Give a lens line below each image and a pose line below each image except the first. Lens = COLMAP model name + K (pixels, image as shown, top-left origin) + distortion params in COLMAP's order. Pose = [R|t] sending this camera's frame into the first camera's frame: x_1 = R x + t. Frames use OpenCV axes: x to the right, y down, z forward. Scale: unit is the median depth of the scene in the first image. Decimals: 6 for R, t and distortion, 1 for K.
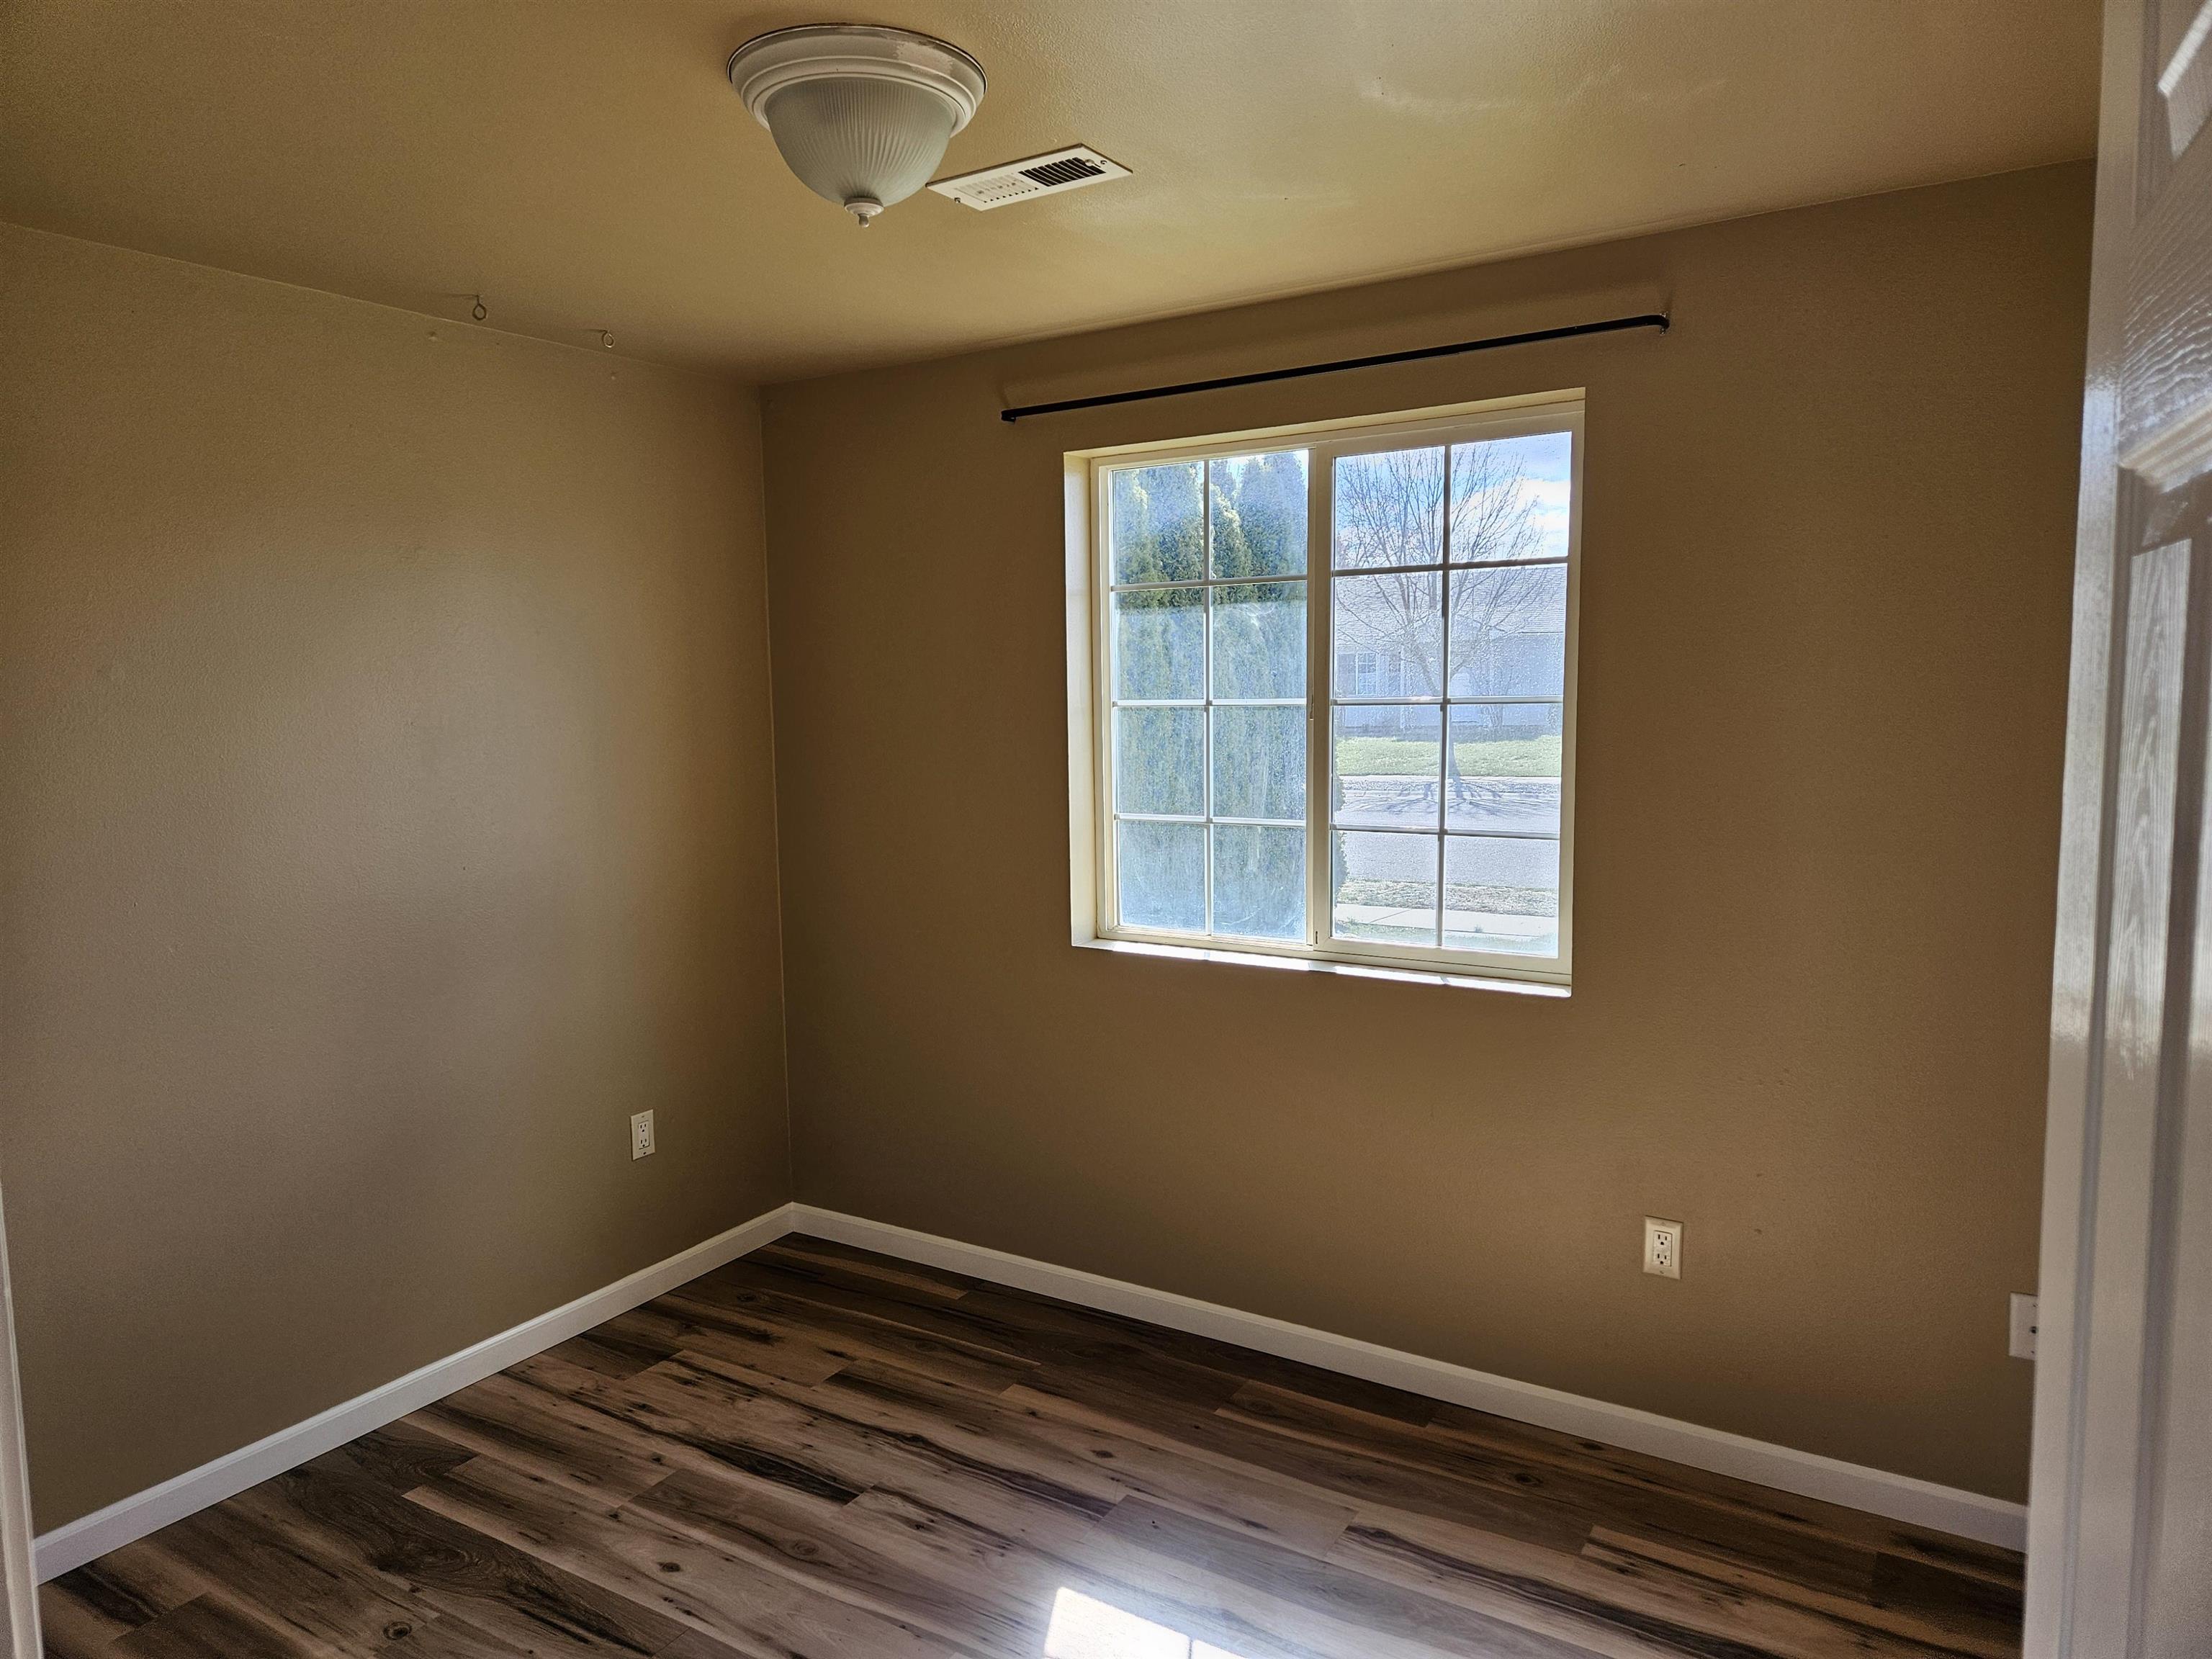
lens RADIAL K [[1480.0, 0, 1094.6], [0, 1480.0, 865.0], [0, 0, 1]] dist [0.091312, -0.081328]
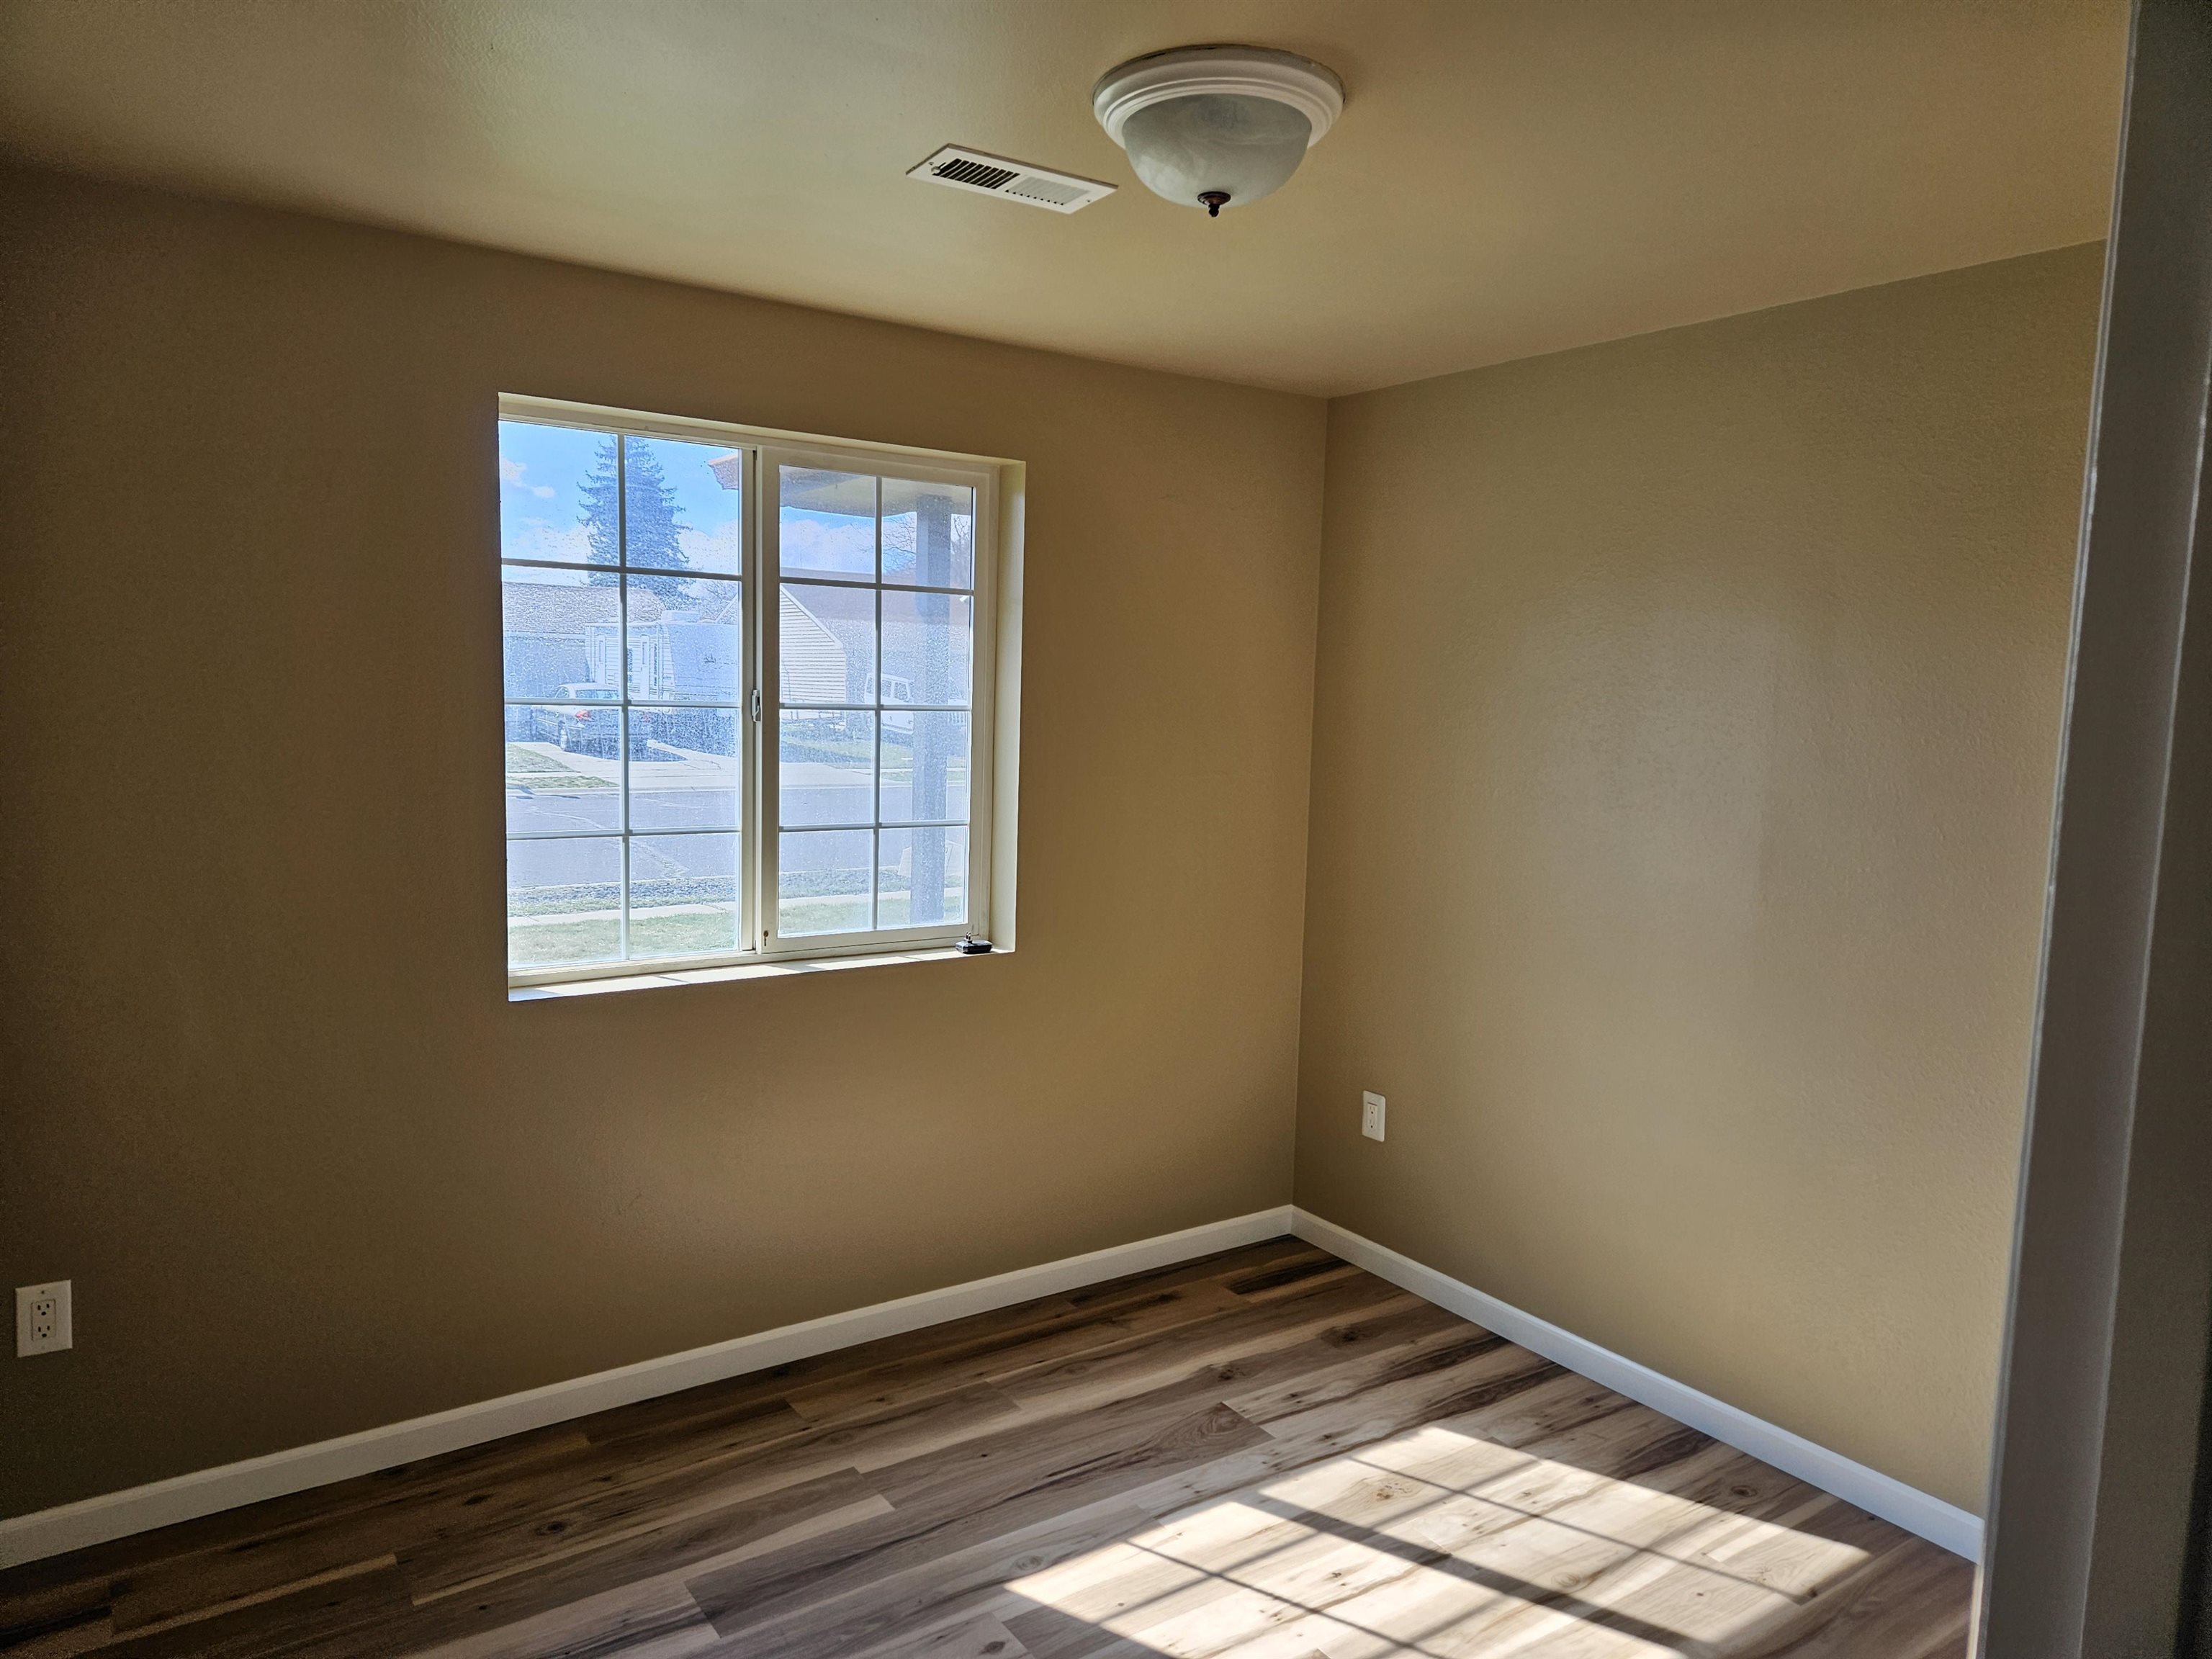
lens RADIAL K [[1480.0, 0, 1094.6], [0, 1480.0, 865.0], [0, 0, 1]] dist [0.091312, -0.081328]
pose [[0.387768, -0.096752, 0.916665, -0.700077], [0.087488, 0.993850, 0.067890, -0.052370], [-0.917596, 0.053872, 0.393848, 0.409743]]
